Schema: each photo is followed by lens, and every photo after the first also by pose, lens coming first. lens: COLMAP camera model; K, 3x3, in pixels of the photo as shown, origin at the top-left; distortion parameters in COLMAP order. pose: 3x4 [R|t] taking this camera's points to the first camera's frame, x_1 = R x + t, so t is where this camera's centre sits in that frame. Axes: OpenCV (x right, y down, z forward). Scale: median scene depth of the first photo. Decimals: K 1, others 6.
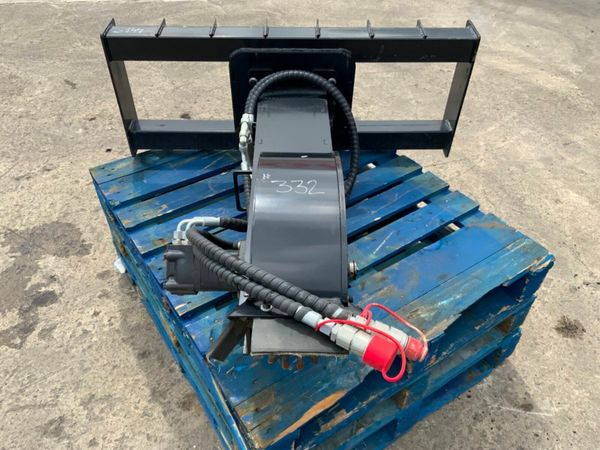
lens RADIAL K [[500.5, 0, 300.0], [0, 500.5, 225.0], [0, 0, 1]] dist [0.078134, -0.139639]
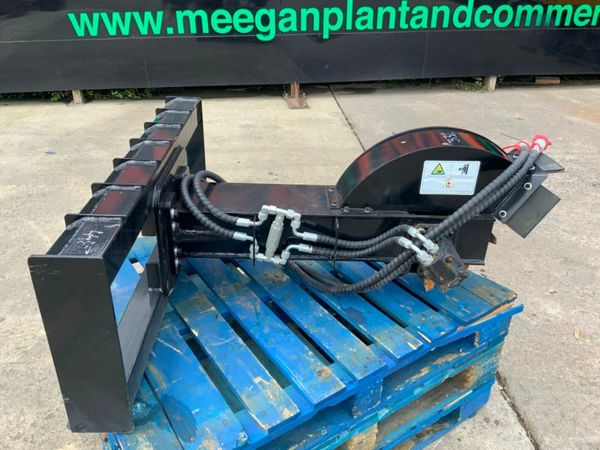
lens RADIAL K [[500.5, 0, 300.0], [0, 500.5, 225.0], [0, 0, 1]] dist [0.078134, -0.139639]
pose [[-0.003078, -0.486406, 0.873728, -0.838827], [0.666850, 0.650097, 0.364260, -0.433774], [-0.745186, 0.583766, 0.322358, 0.566791]]
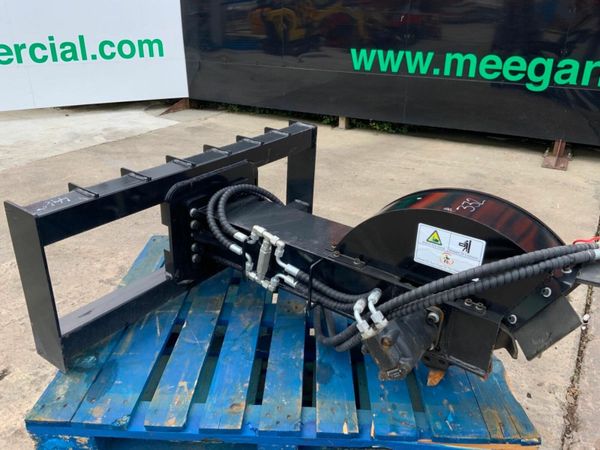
lens RADIAL K [[500.5, 0, 300.0], [0, 500.5, 225.0], [0, 0, 1]] dist [0.078134, -0.139639]
pose [[0.587975, -0.335626, 0.735963, -0.669098], [0.536199, 0.842946, -0.043966, -0.114205], [-0.605621, 0.420473, 0.675593, 0.247251]]
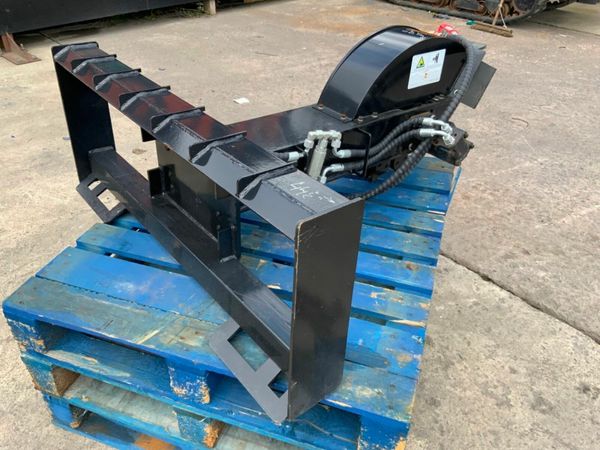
lens RADIAL K [[503.1, 0, 300.0], [0, 503.1, 225.0], [0, 0, 1]] dist [0.087065, -0.167403]
pose [[-0.611937, -0.465286, 0.639564, -0.662708], [0.510480, 0.385299, 0.768736, -0.757479], [-0.604106, 0.796902, 0.001740, 0.988326]]
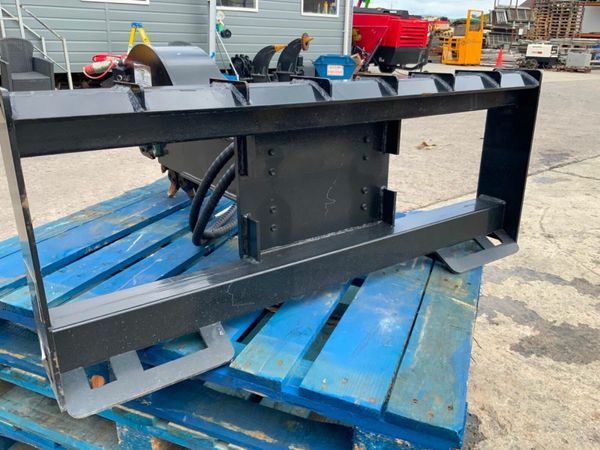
lens RADIAL K [[500.5, 0, 300.0], [0, 500.5, 225.0], [0, 0, 1]] dist [0.078134, -0.139639]
pose [[-0.822050, 0.174401, -0.542050, 0.374965], [-0.402885, 0.494567, 0.770122, -0.726894], [0.402390, 0.851462, -0.336295, 1.294804]]
